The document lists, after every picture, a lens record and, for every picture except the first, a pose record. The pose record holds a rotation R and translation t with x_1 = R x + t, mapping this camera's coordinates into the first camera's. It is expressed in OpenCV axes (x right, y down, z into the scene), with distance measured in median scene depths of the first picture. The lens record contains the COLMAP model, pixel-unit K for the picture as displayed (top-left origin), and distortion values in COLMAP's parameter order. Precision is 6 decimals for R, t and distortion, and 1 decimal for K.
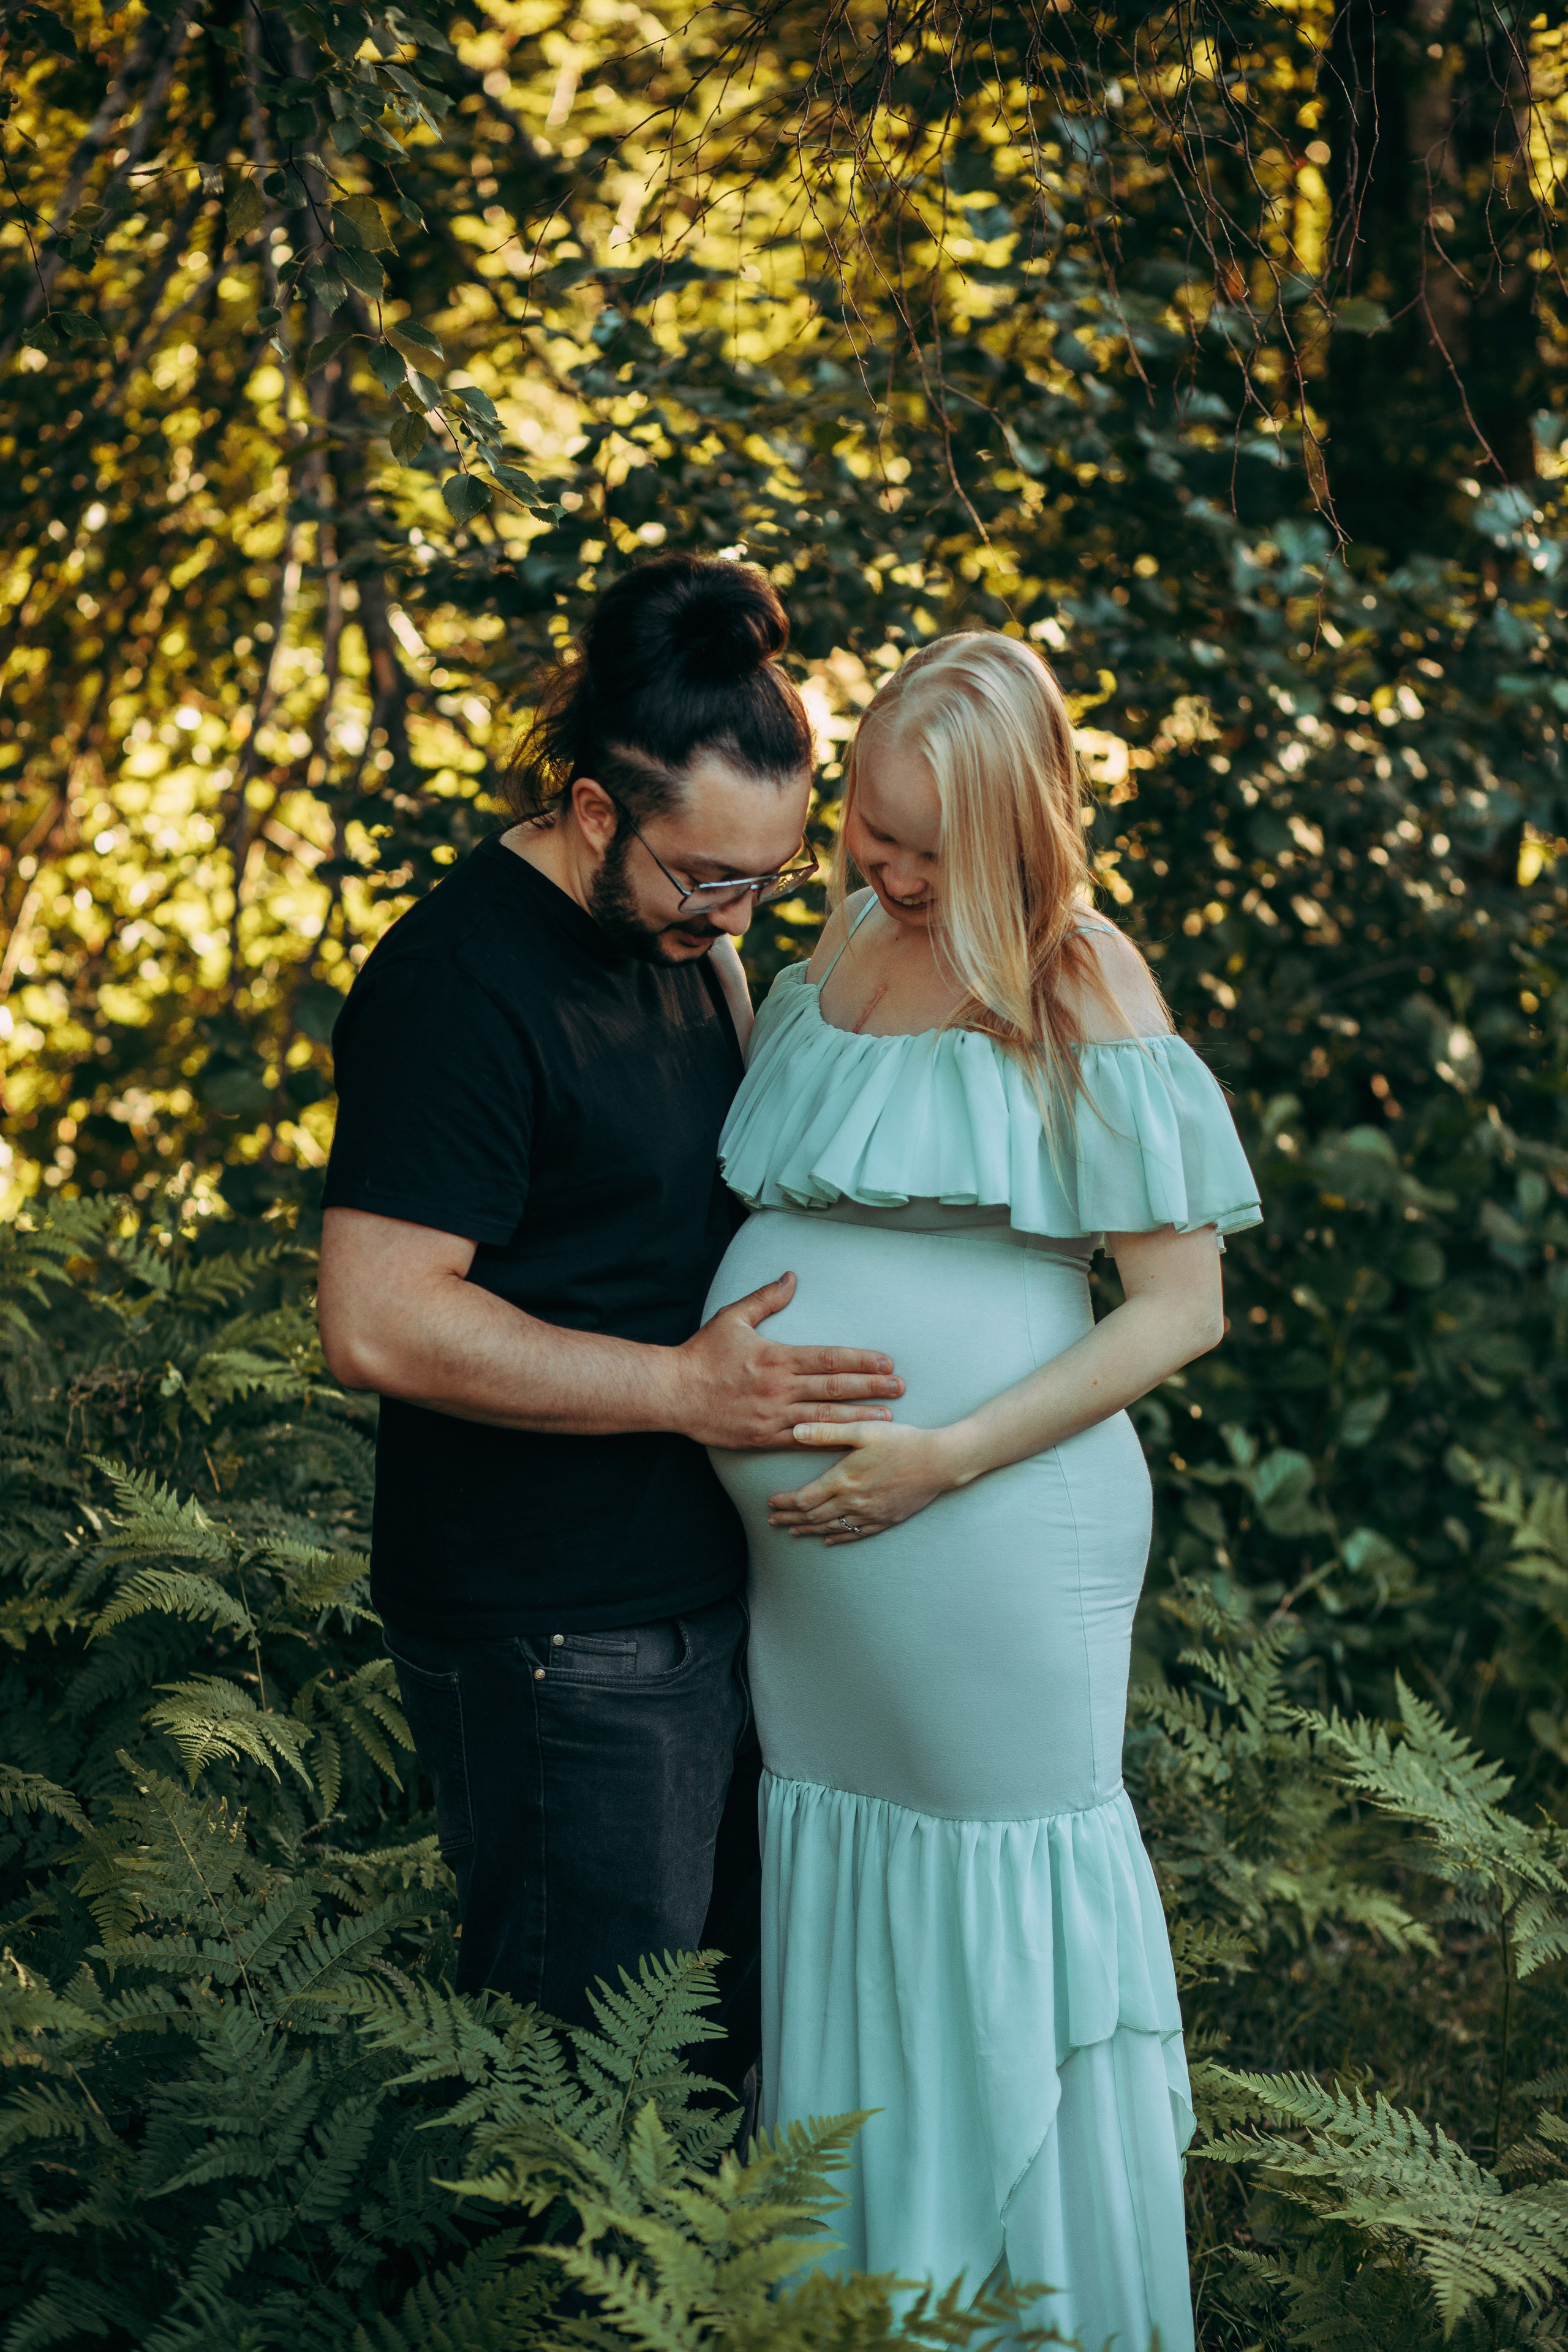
lens RADIAL K [[5842.9, 0, 779.4], [0, 5842.9, 1163.8], [0, 0, 1]] dist [0.679356, 0.000000]
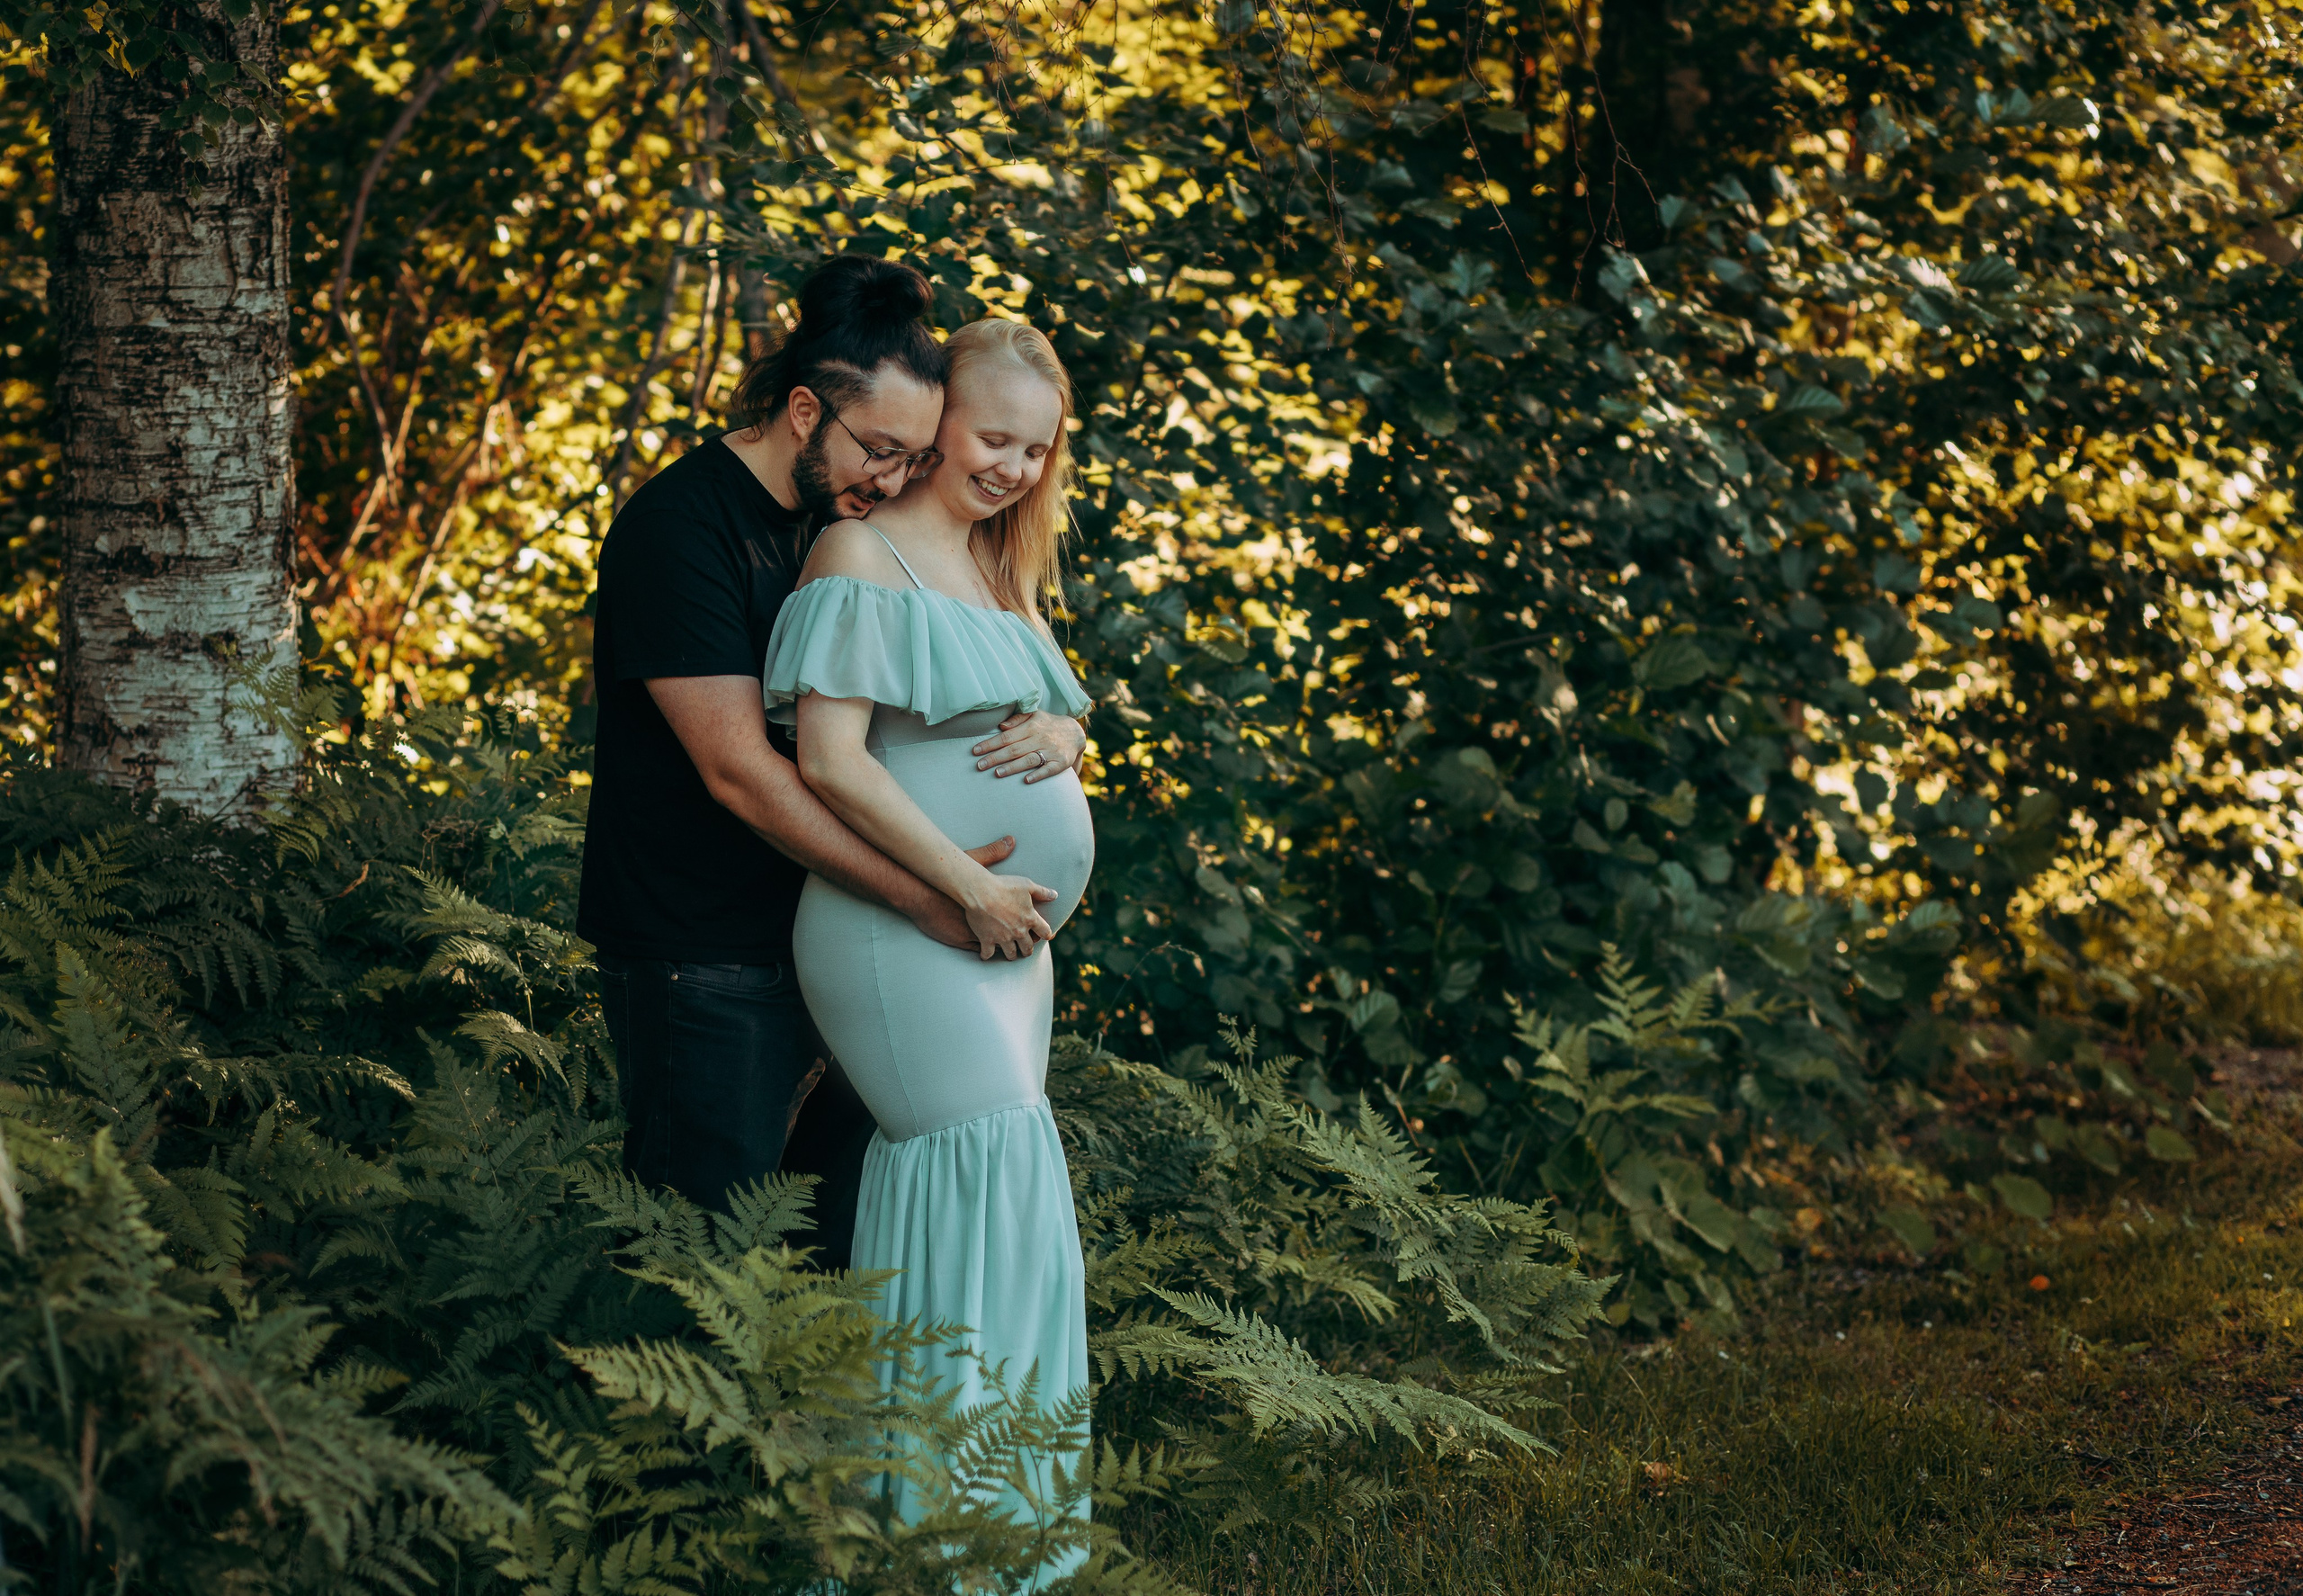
lens RADIAL K [[5881.7, 0, 1155.1], [0, 5881.7, 806.3], [0, 0, 1]] dist [0.277365, 0.000000]
pose [[0.997424, 0.071071, -0.009736, 0.049165], [-0.071229, 0.997316, -0.016940, 0.035655], [0.008506, 0.017589, 0.999809, -0.289750]]
